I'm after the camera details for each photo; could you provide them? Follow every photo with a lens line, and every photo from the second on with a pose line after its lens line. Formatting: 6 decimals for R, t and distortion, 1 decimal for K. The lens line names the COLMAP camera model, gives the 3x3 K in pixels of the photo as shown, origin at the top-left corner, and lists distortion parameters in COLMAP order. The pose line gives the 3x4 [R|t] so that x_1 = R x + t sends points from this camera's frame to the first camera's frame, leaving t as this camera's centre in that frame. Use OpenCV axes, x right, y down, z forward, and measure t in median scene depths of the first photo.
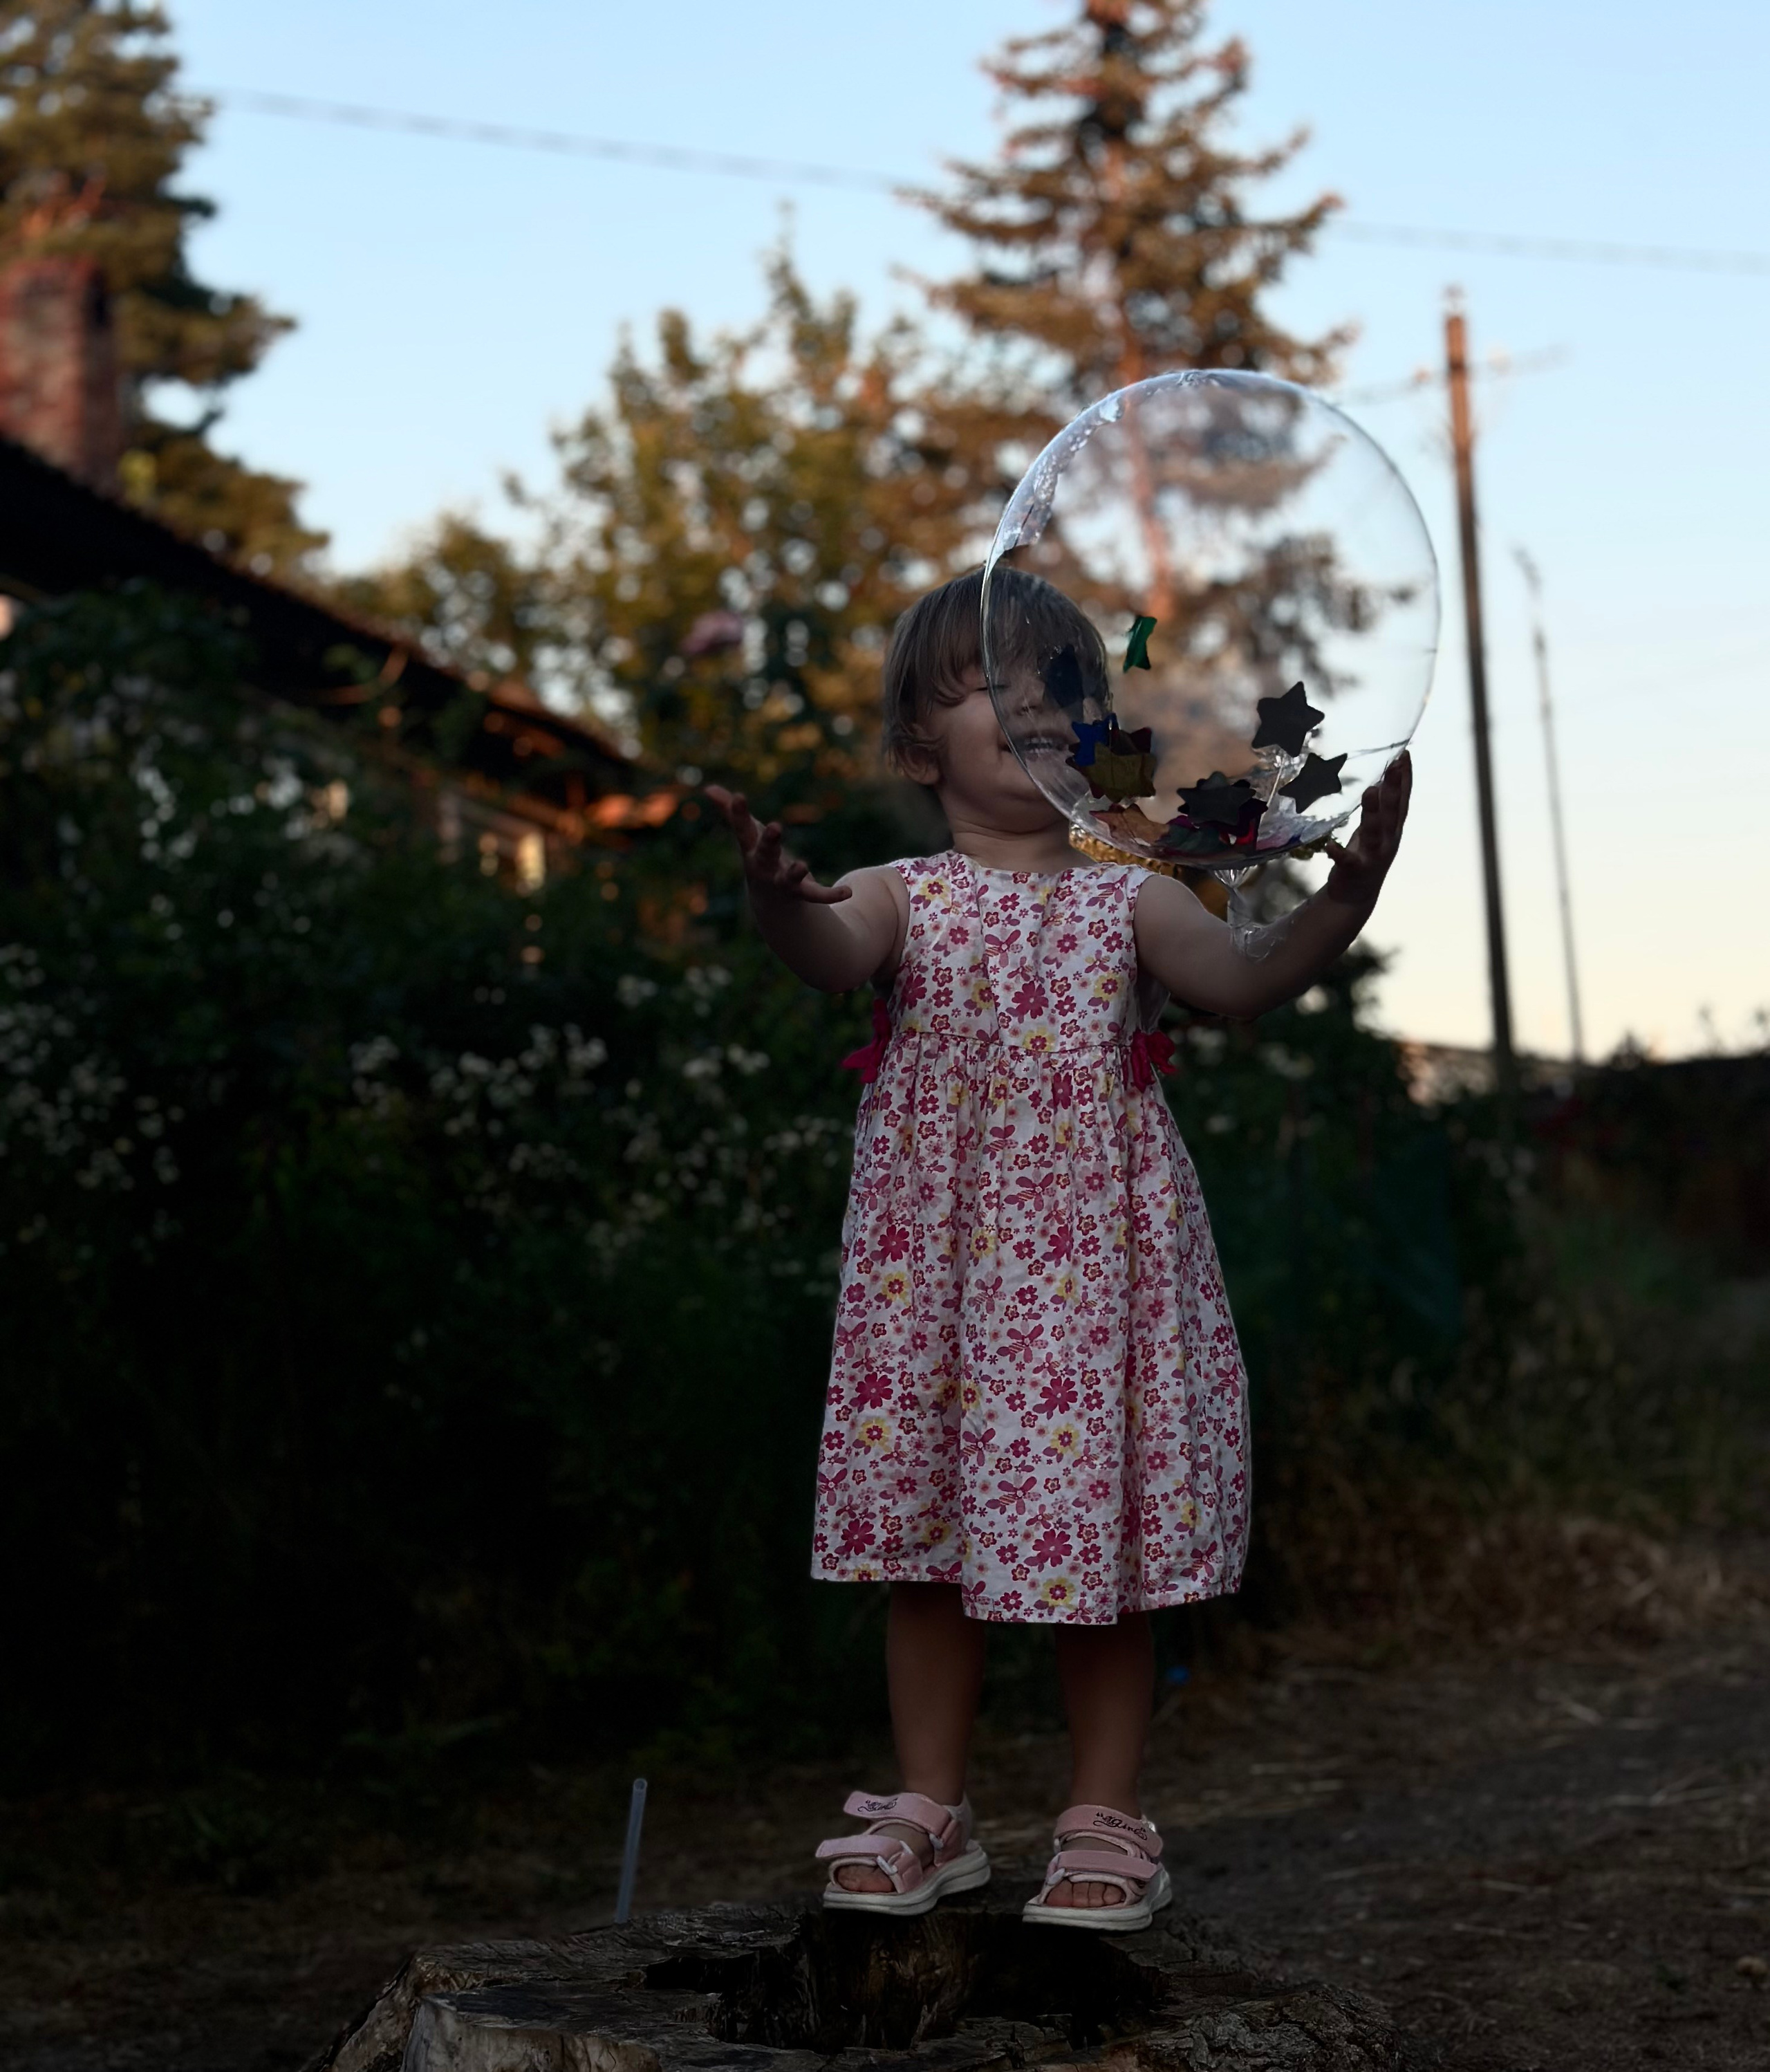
lens RADIAL K [[3519.4, 0, 935.0], [0, 3519.4, 1240.5], [0, 0, 1]] dist [0.161298, -0.242859]
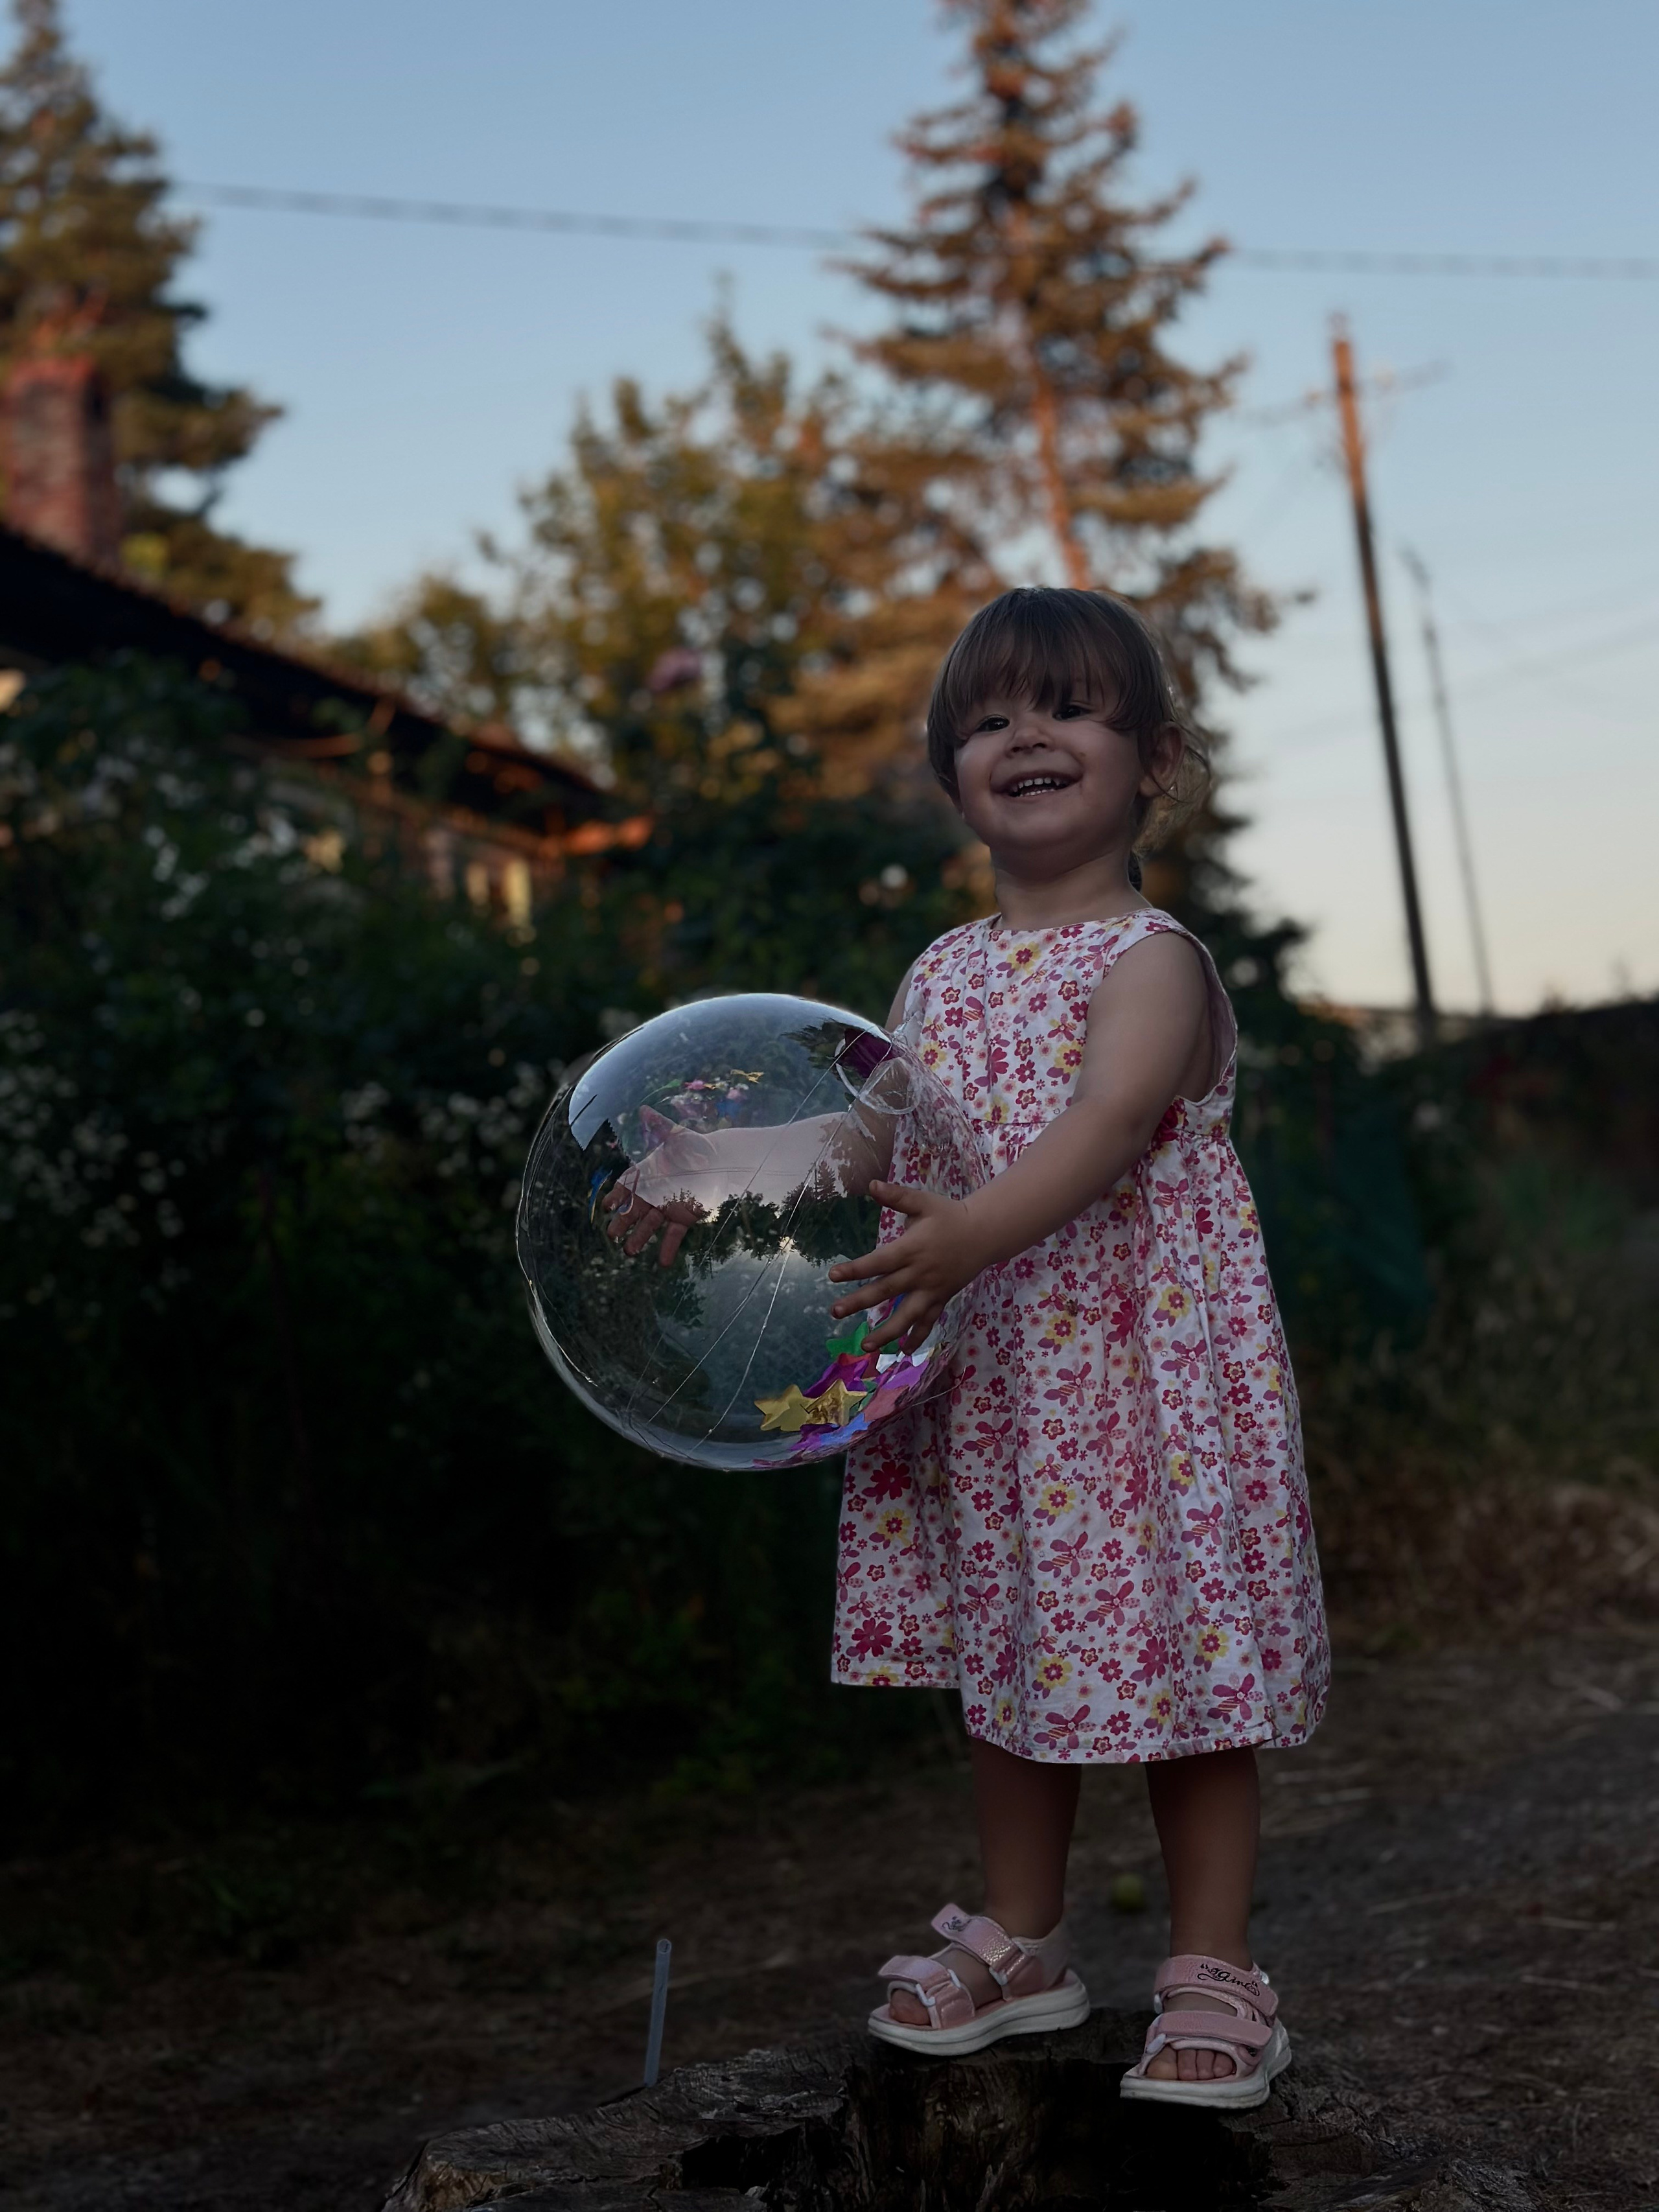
lens RADIAL K [[3082.0, 0, 829.5], [0, 3082.0, 1106.0], [0, 0, 1]] dist [0.154214, -0.309733]
pose [[0.998420, -0.052712, -0.019445, -0.007874], [0.052200, 0.998300, -0.025928, -0.020687], [0.020779, 0.024872, 0.999475, 0.110200]]
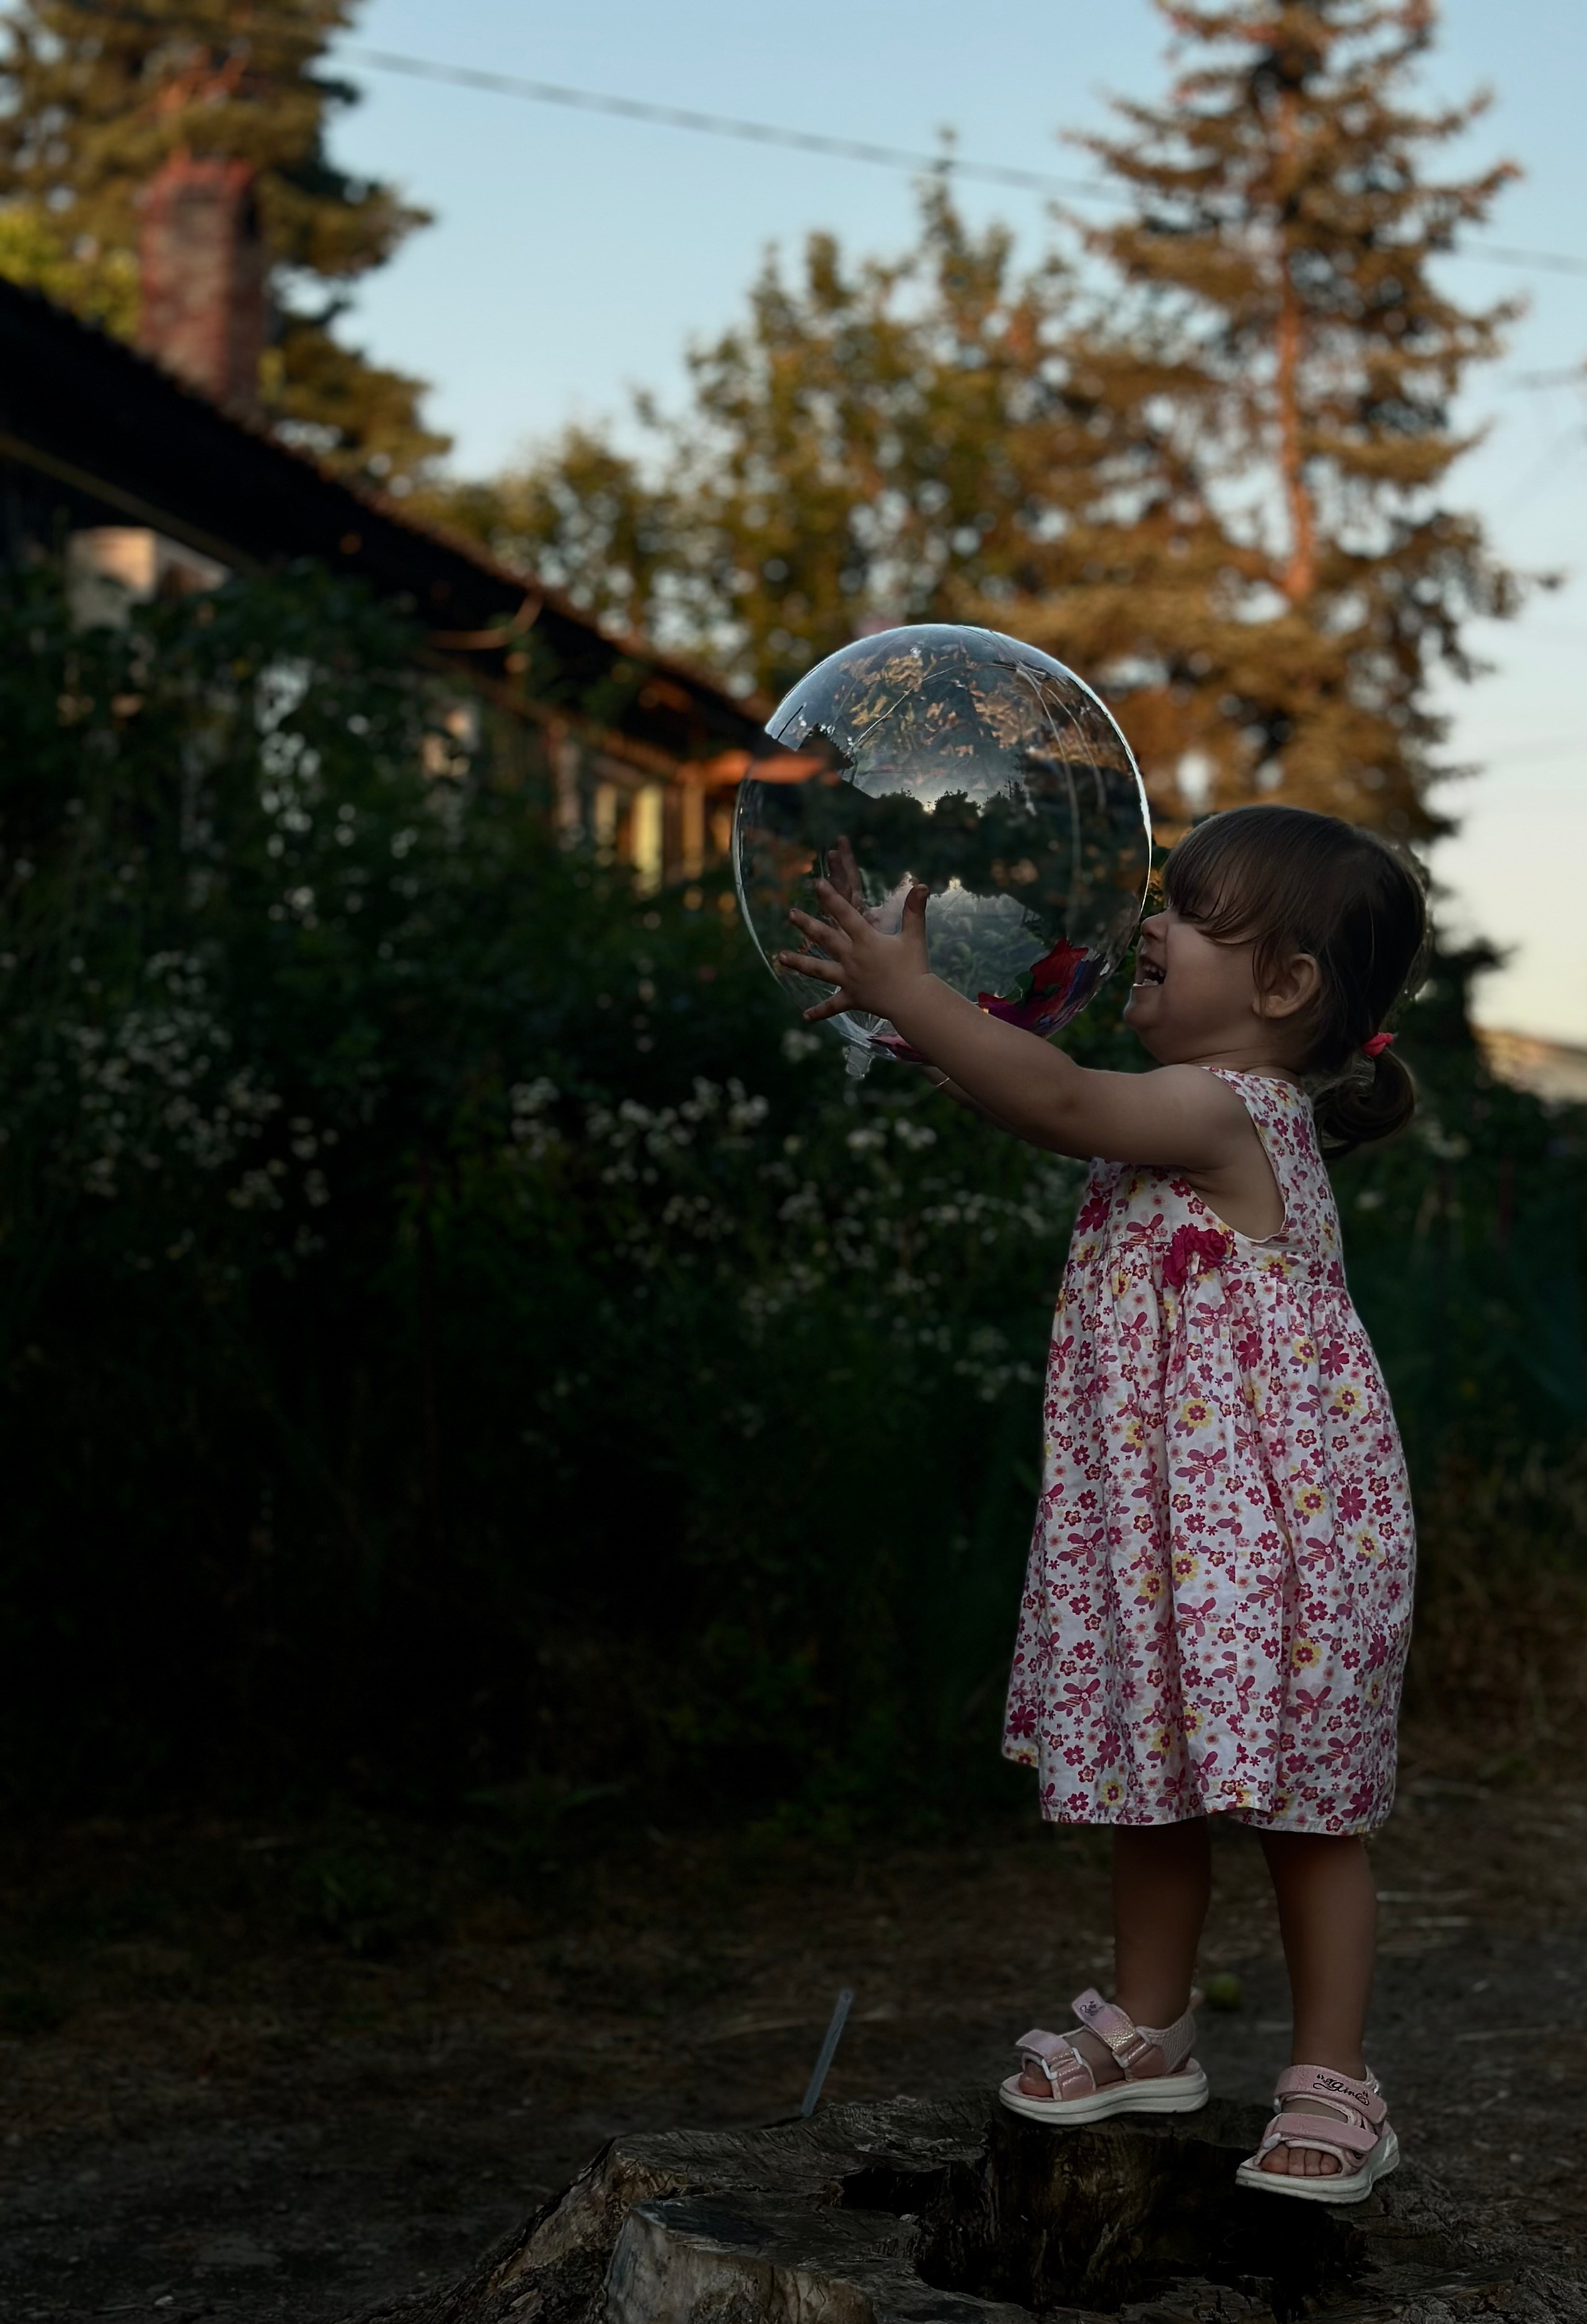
lens RADIAL K [[3636.8, 0, 932.5], [0, 3636.8, 1228.1], [0, 0, 1]] dist [0.131341, -0.069549]
pose [[0.997300, 0.073028, -0.007705, -0.036738], [-0.072775, 0.996923, 0.029131, -0.052550], [0.009809, -0.028492, 0.999546, -0.018238]]
